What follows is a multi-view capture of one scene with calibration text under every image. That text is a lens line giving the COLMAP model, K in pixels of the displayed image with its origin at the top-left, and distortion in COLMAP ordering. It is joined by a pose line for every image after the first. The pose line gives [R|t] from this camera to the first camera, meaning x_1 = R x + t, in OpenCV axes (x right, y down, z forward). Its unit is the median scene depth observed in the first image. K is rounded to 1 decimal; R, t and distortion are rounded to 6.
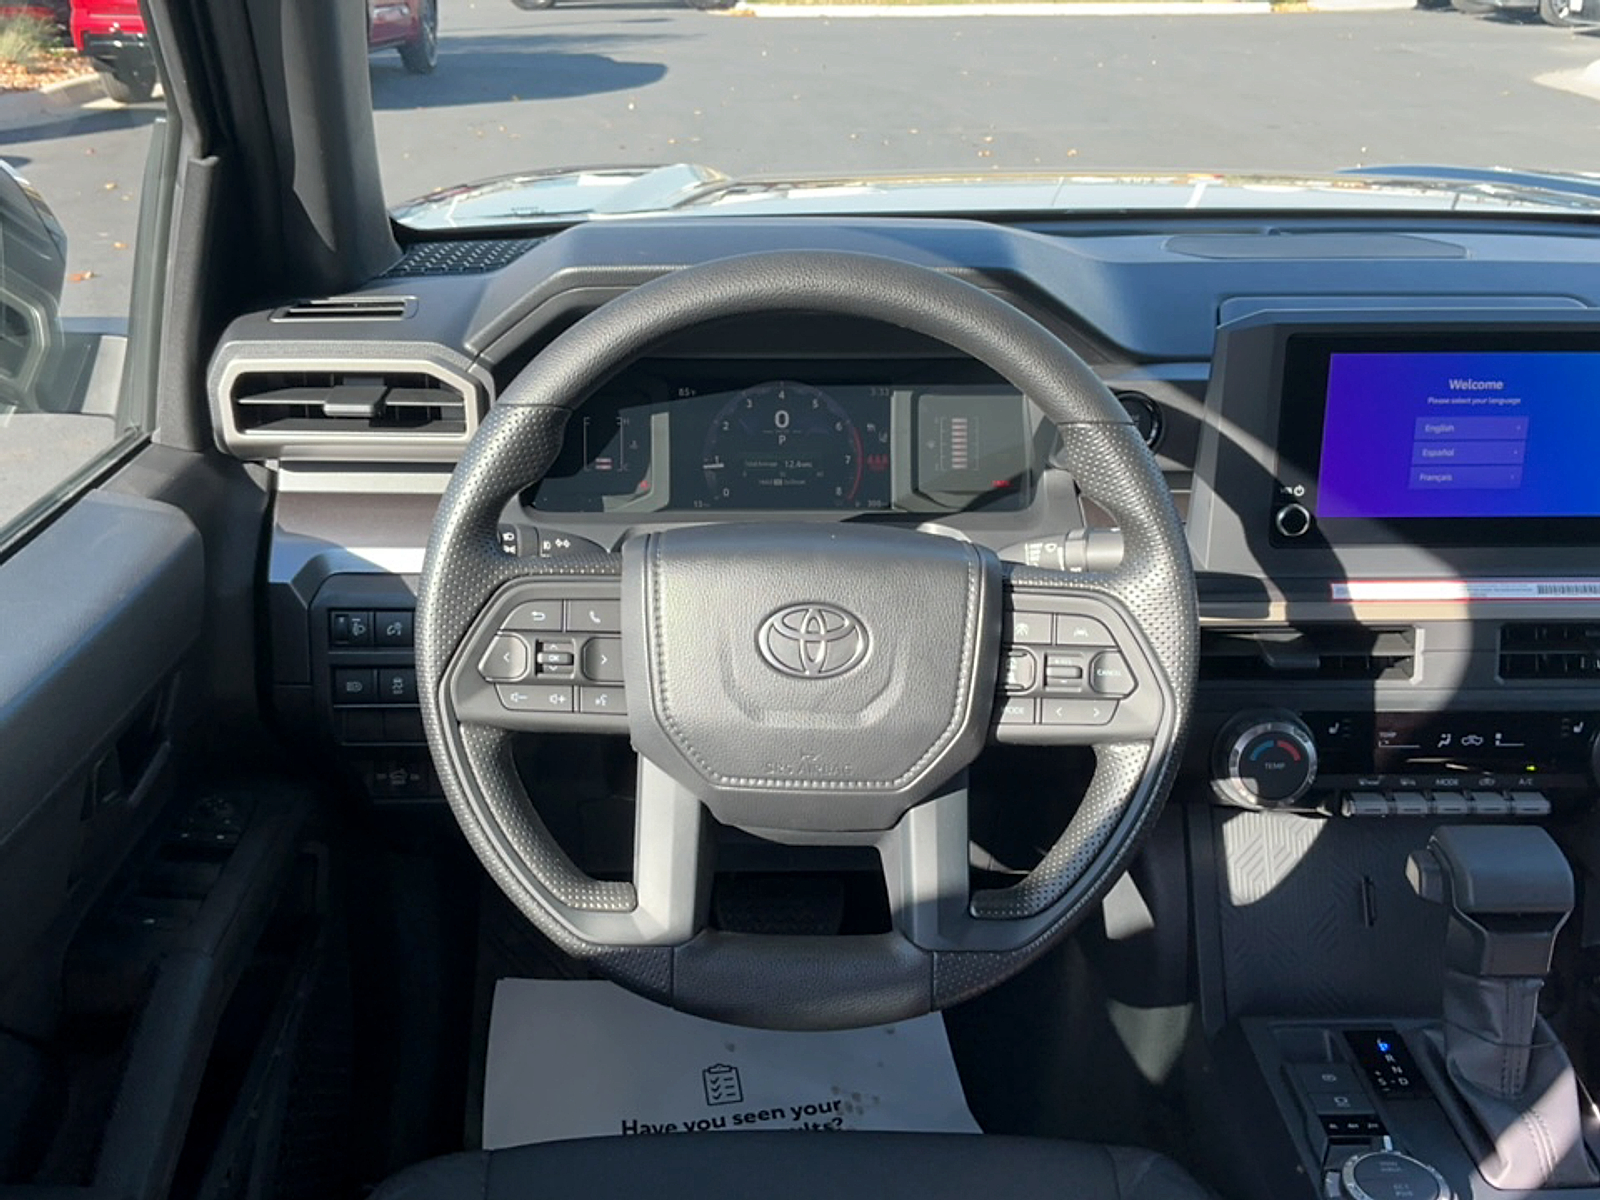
lens RADIAL K [[1697.1, 0, 800.0], [0, 1697.1, 600.0], [0, 0, 1]] dist [0.161688, -0.391696]
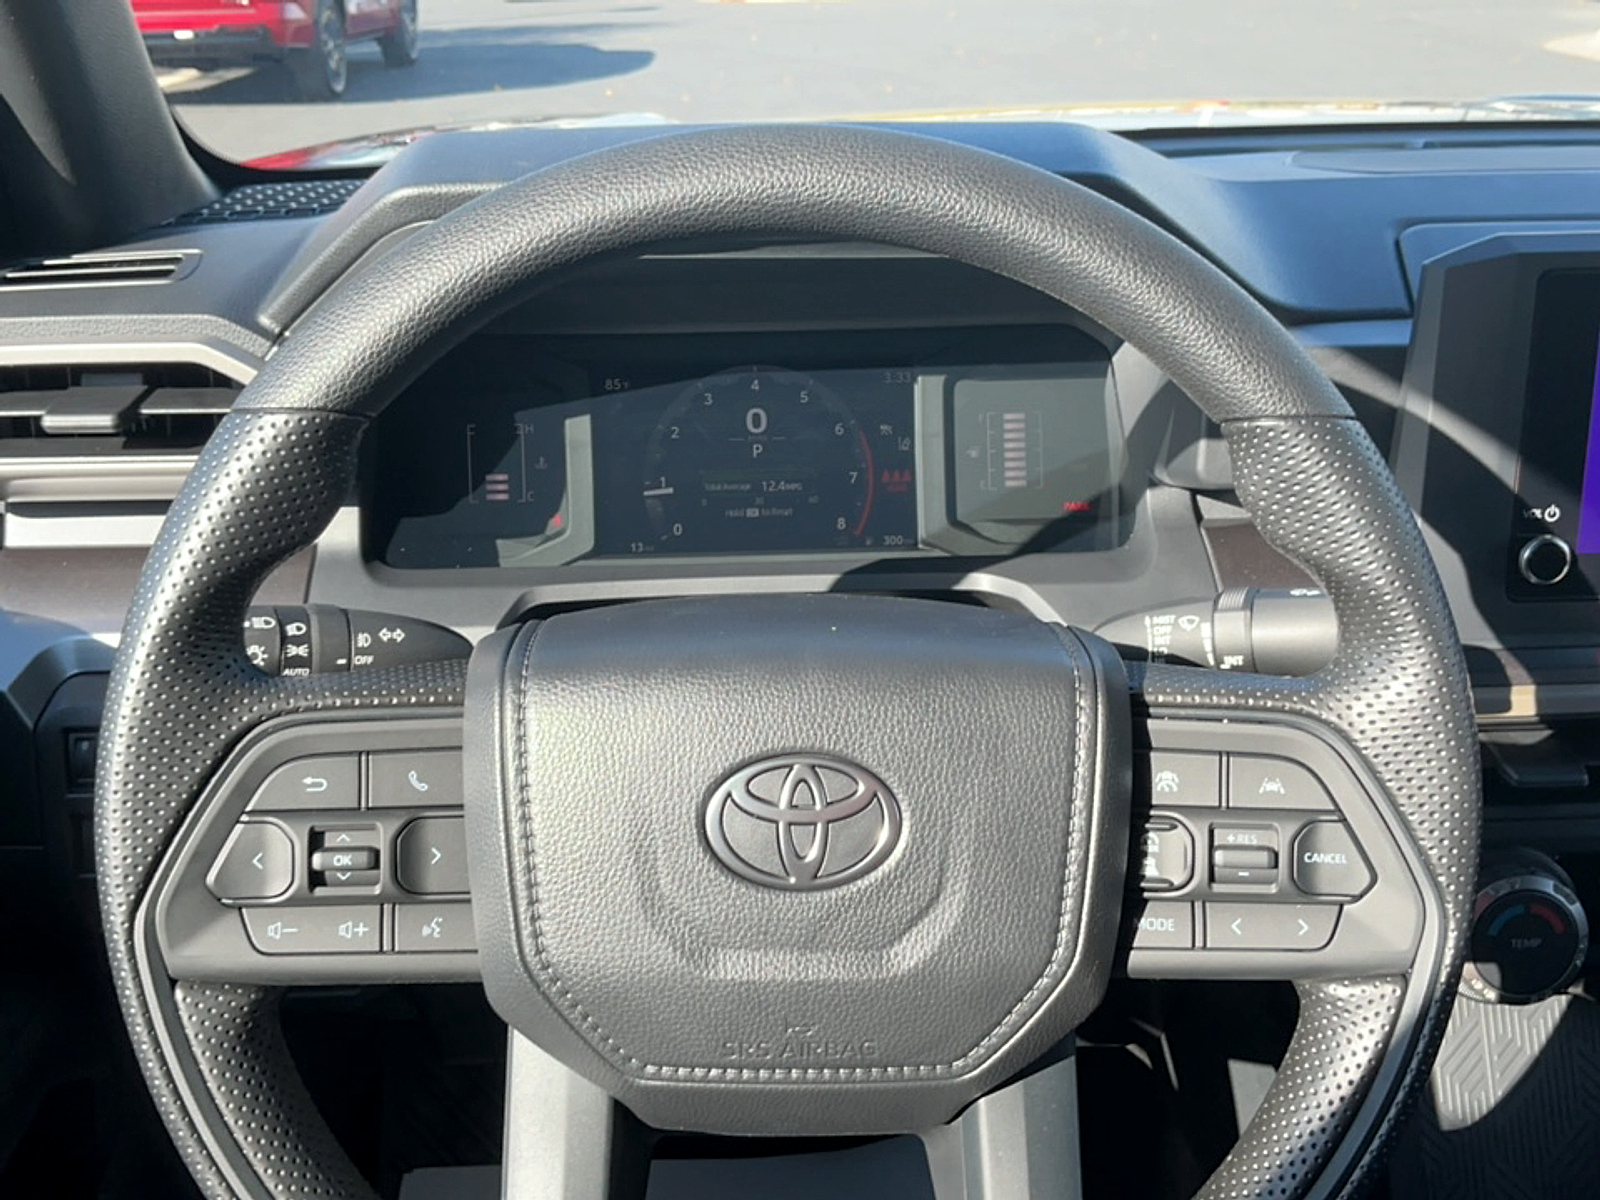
lens RADIAL K [[1514.4, 0, 797.2], [0, 1514.4, 611.2], [0, 0, 1]] dist [0.157880, -0.350127]
pose [[0.999713, -0.022761, -0.007445, 0.011029], [0.022939, 0.999431, 0.024725, -0.055632], [0.006878, -0.024889, 0.999667, 0.483504]]
